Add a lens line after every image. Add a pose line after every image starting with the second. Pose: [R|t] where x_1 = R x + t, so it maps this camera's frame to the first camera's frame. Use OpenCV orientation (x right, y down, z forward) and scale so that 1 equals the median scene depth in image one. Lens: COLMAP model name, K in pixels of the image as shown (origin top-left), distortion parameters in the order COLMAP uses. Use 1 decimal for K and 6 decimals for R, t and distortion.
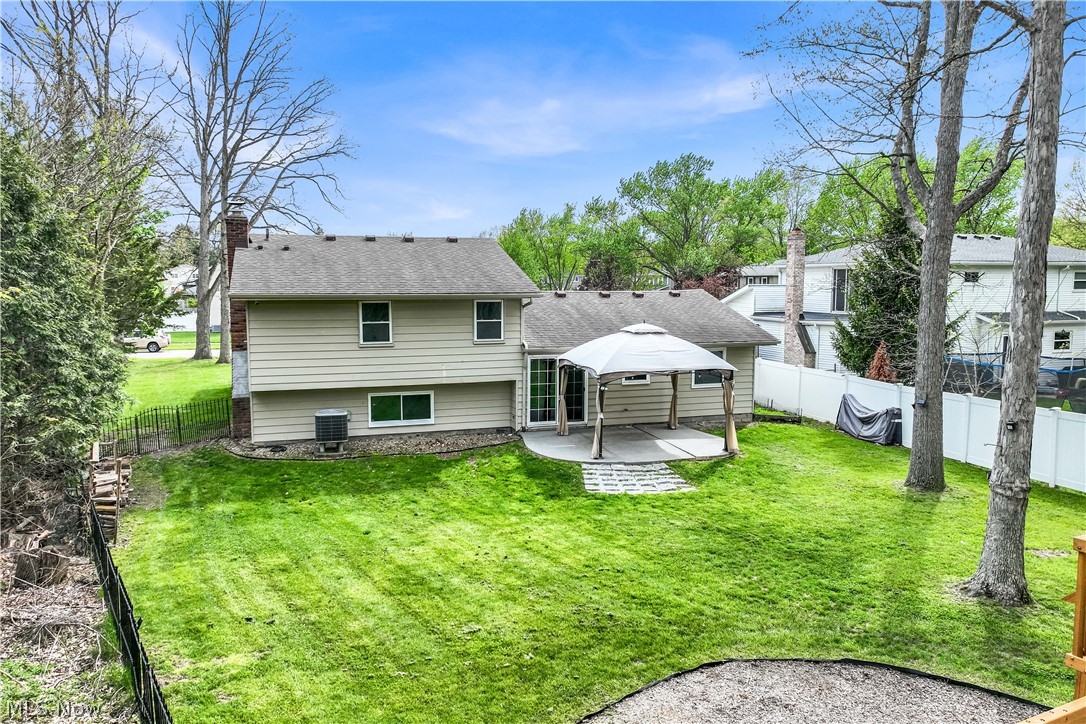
lens RADIAL K [[767.5, 0, 538.7], [0, 767.5, 365.0], [0, 0, 1]] dist [-0.002674, 0.013554]
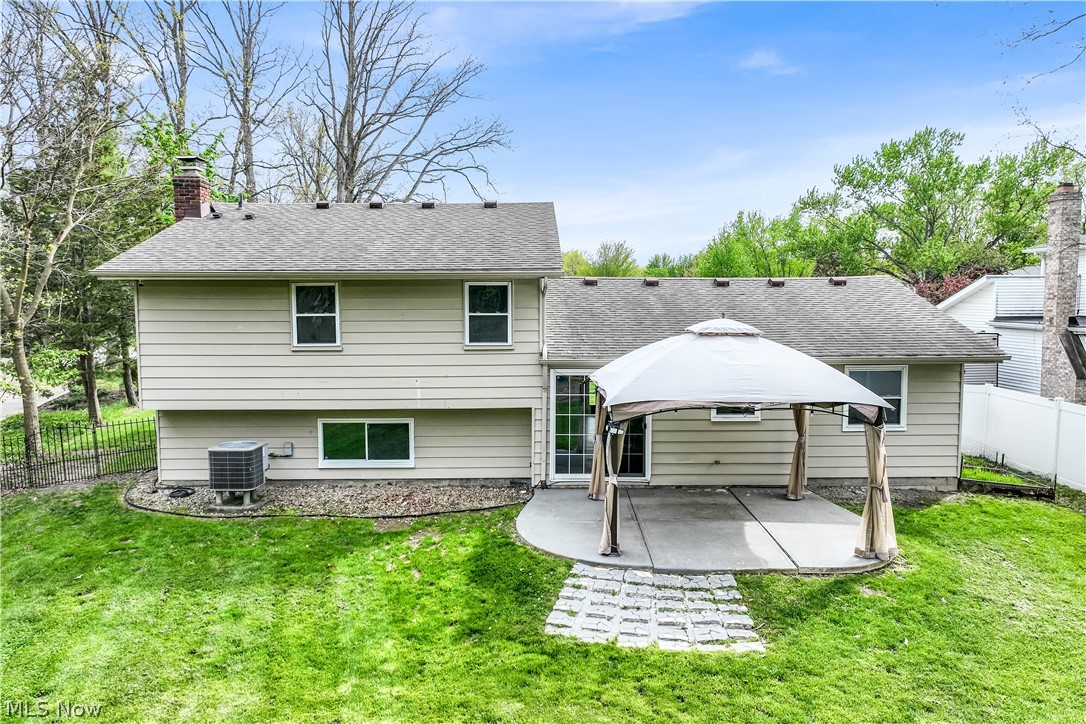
lens RADIAL K [[767.5, 0, 547.3], [0, 767.5, 357.8], [0, 0, 1]] dist [-0.002674, 0.013554]
pose [[0.955302, 0.020624, -0.294910, 0.175831], [-0.029310, 0.999256, -0.025064, -0.006012], [0.294174, 0.032587, 0.955196, 0.399358]]
